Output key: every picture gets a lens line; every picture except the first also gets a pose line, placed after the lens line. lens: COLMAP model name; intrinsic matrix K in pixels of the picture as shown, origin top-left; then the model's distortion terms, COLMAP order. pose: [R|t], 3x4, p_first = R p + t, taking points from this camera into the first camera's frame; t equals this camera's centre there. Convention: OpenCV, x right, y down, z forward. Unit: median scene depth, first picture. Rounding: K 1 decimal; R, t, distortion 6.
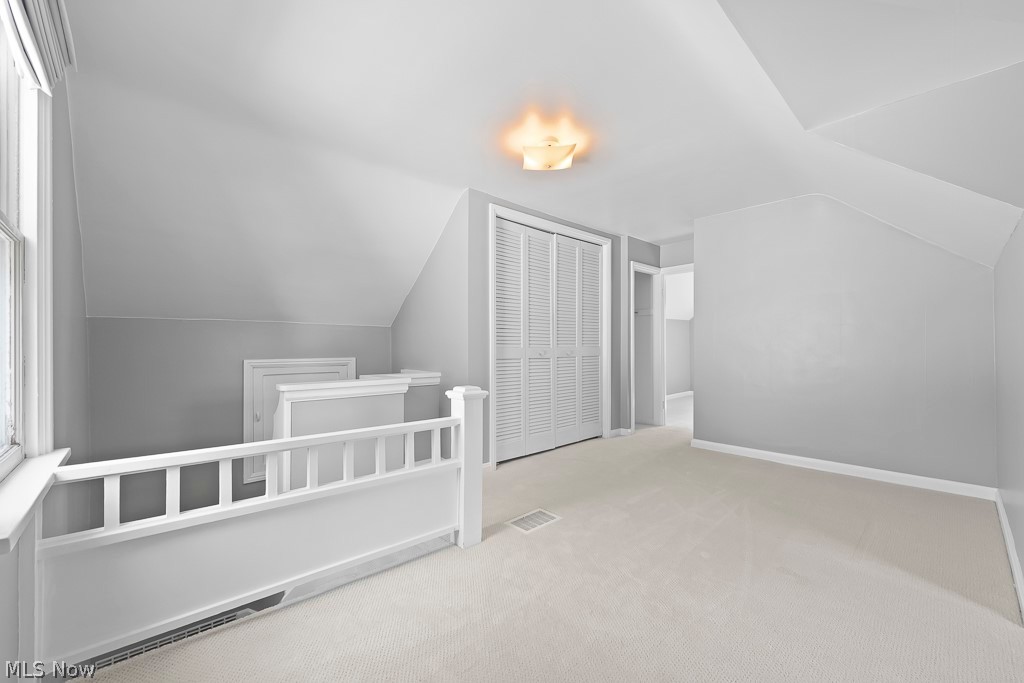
lens RADIAL K [[410.6, 0, 514.5], [0, 410.6, 347.1], [0, 0, 1]] dist [-0.000923, -0.000141]
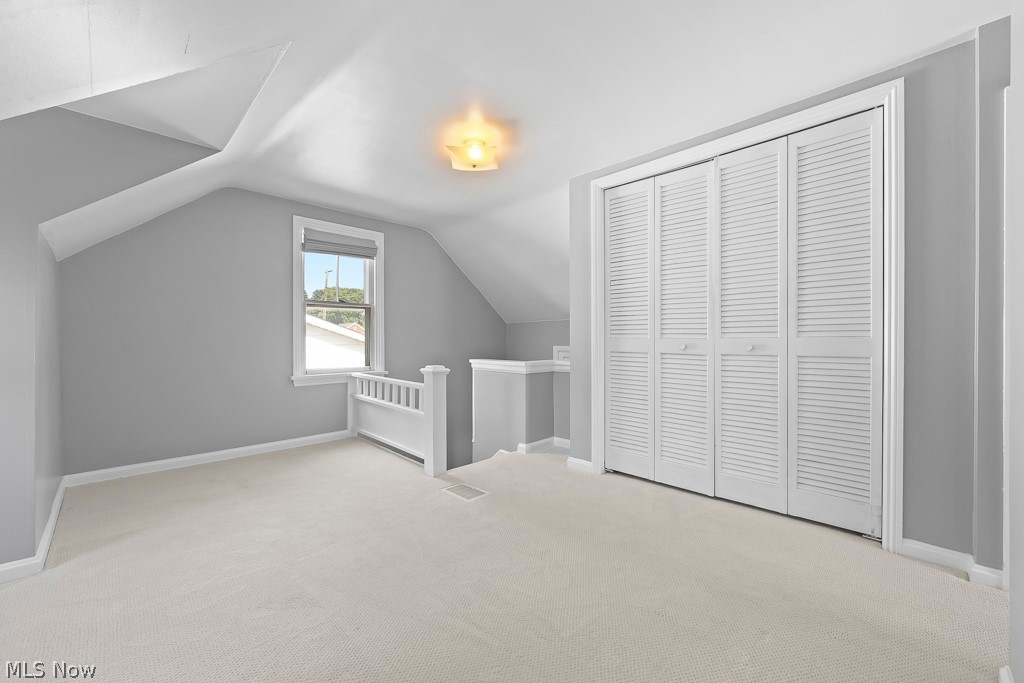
lens RADIAL K [[409.4, 0, 515.8], [0, 409.4, 341.1], [0, 0, 1]] dist [-0.000636, -0.000069]
pose [[0.041177, 0.006681, -0.999130, 0.846015], [-0.001653, 0.999977, 0.006619, 0.001723], [0.999151, 0.001379, 0.041187, 0.789136]]
